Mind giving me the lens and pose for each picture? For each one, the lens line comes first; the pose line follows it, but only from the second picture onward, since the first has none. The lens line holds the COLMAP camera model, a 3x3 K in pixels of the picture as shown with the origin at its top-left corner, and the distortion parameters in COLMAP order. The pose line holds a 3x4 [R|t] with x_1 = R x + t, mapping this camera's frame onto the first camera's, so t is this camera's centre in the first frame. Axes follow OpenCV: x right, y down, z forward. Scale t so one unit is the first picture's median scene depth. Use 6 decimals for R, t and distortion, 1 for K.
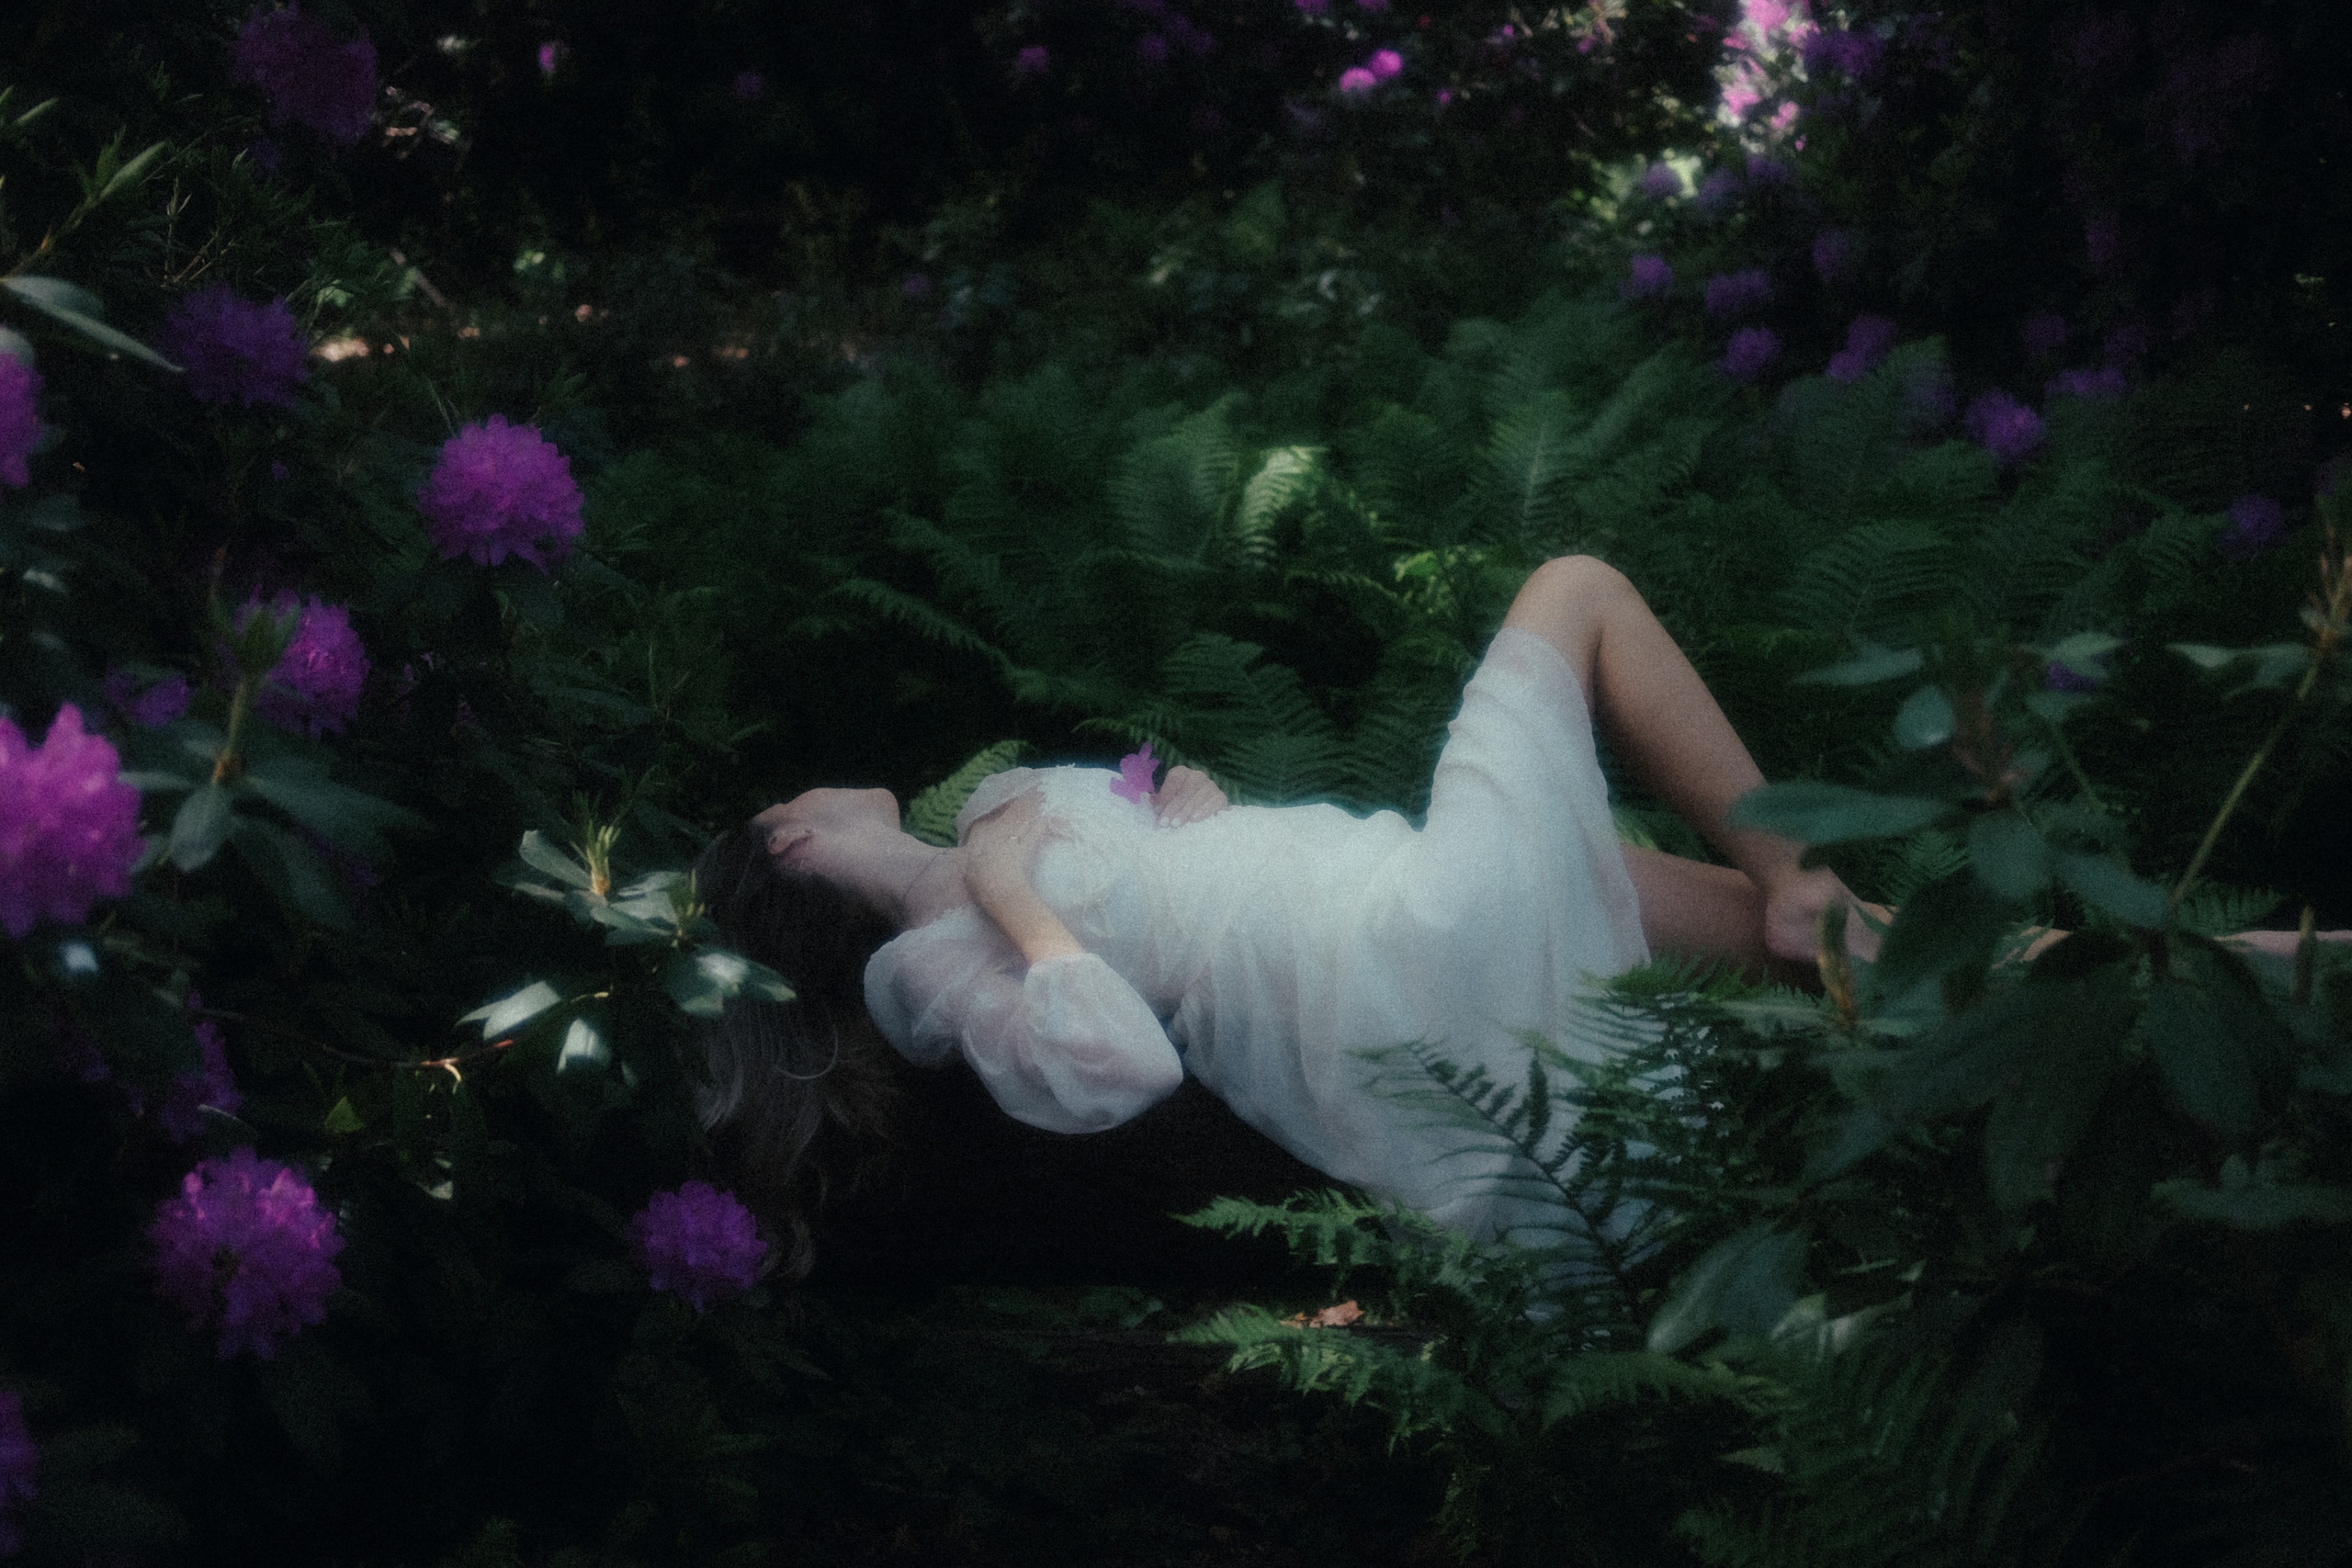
lens RADIAL K [[3671.2, 0, 1176.0], [0, 3671.2, 784.0], [0, 0, 1]] dist [0.042267, 0.015918]
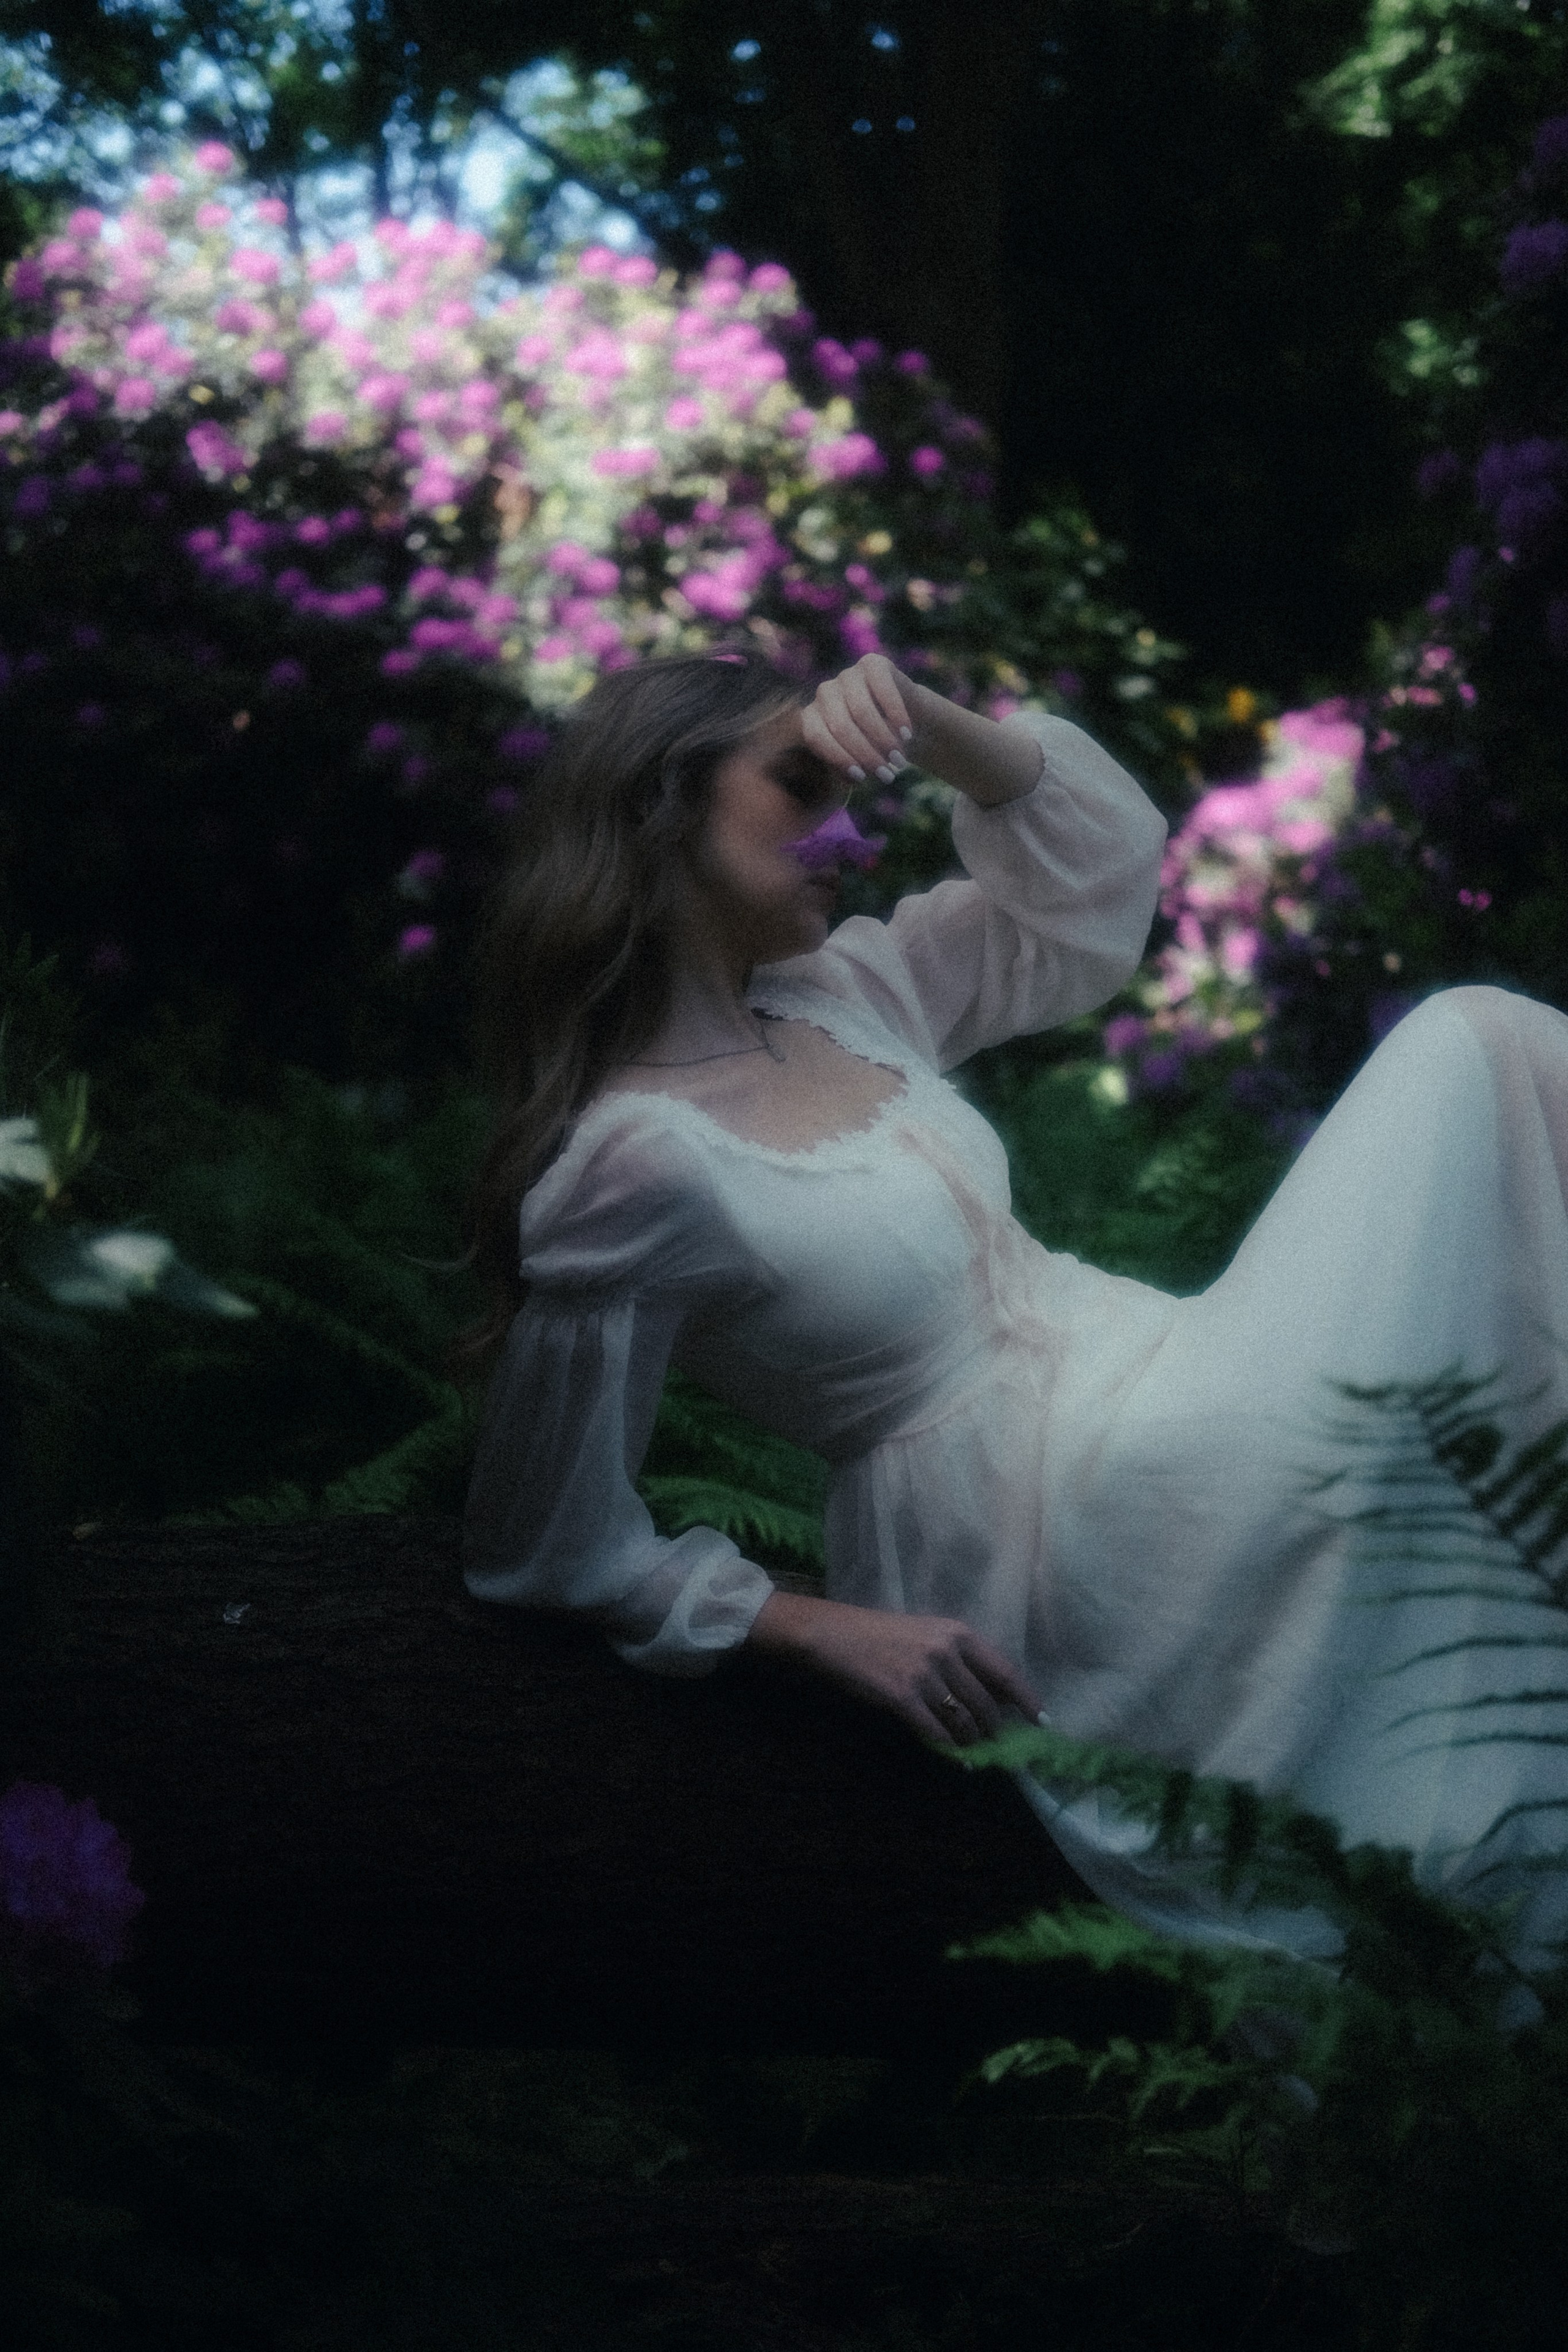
lens RADIAL K [[3671.6, 0, 784.0], [0, 3671.6, 1176.0], [0, 0, 1]] dist [0.042267, 0.015918]
pose [[0.996417, 0.040752, 0.074105, -0.067356], [-0.026738, 0.983099, -0.181113, 0.134583], [-0.080233, 0.178483, 0.980666, 0.457931]]
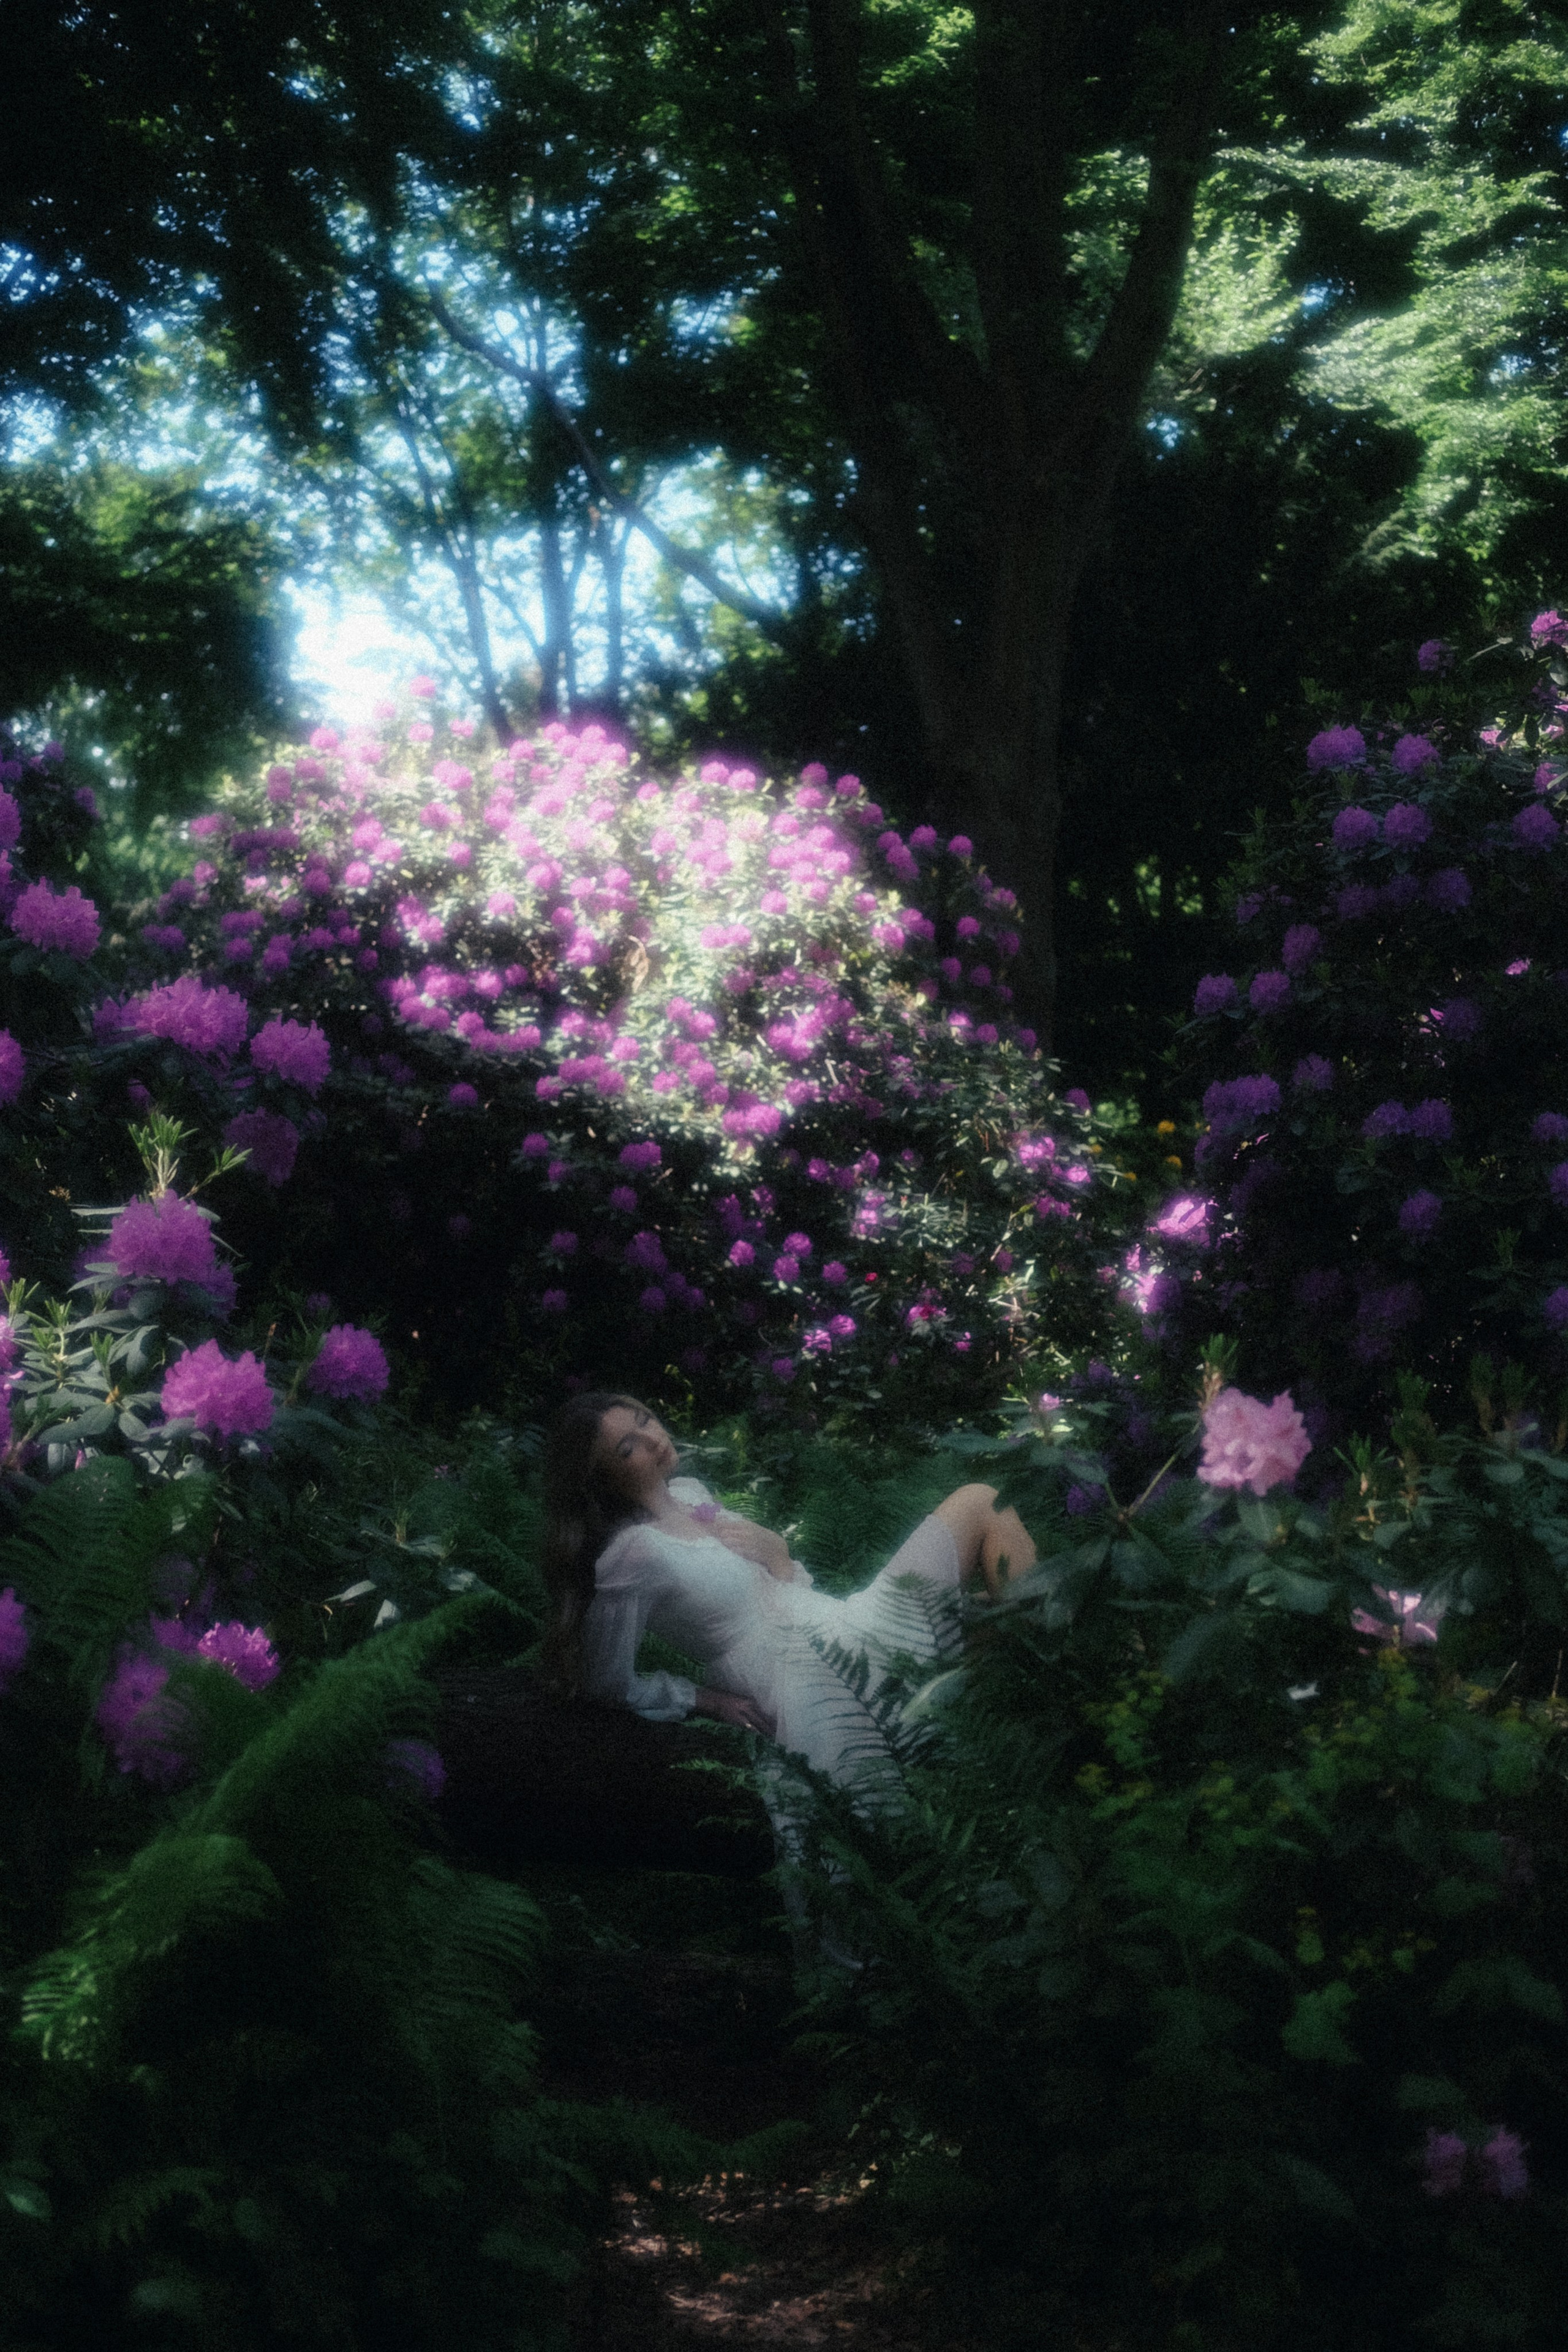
lens RADIAL K [[3671.6, 0, 784.0], [0, 3671.6, 1176.0], [0, 0, 1]] dist [0.042267, 0.015918]
pose [[0.996584, 0.075910, 0.032532, -0.030937], [-0.065339, 0.965629, -0.251576, 0.329585], [-0.050511, 0.248591, 0.967291, -0.993179]]
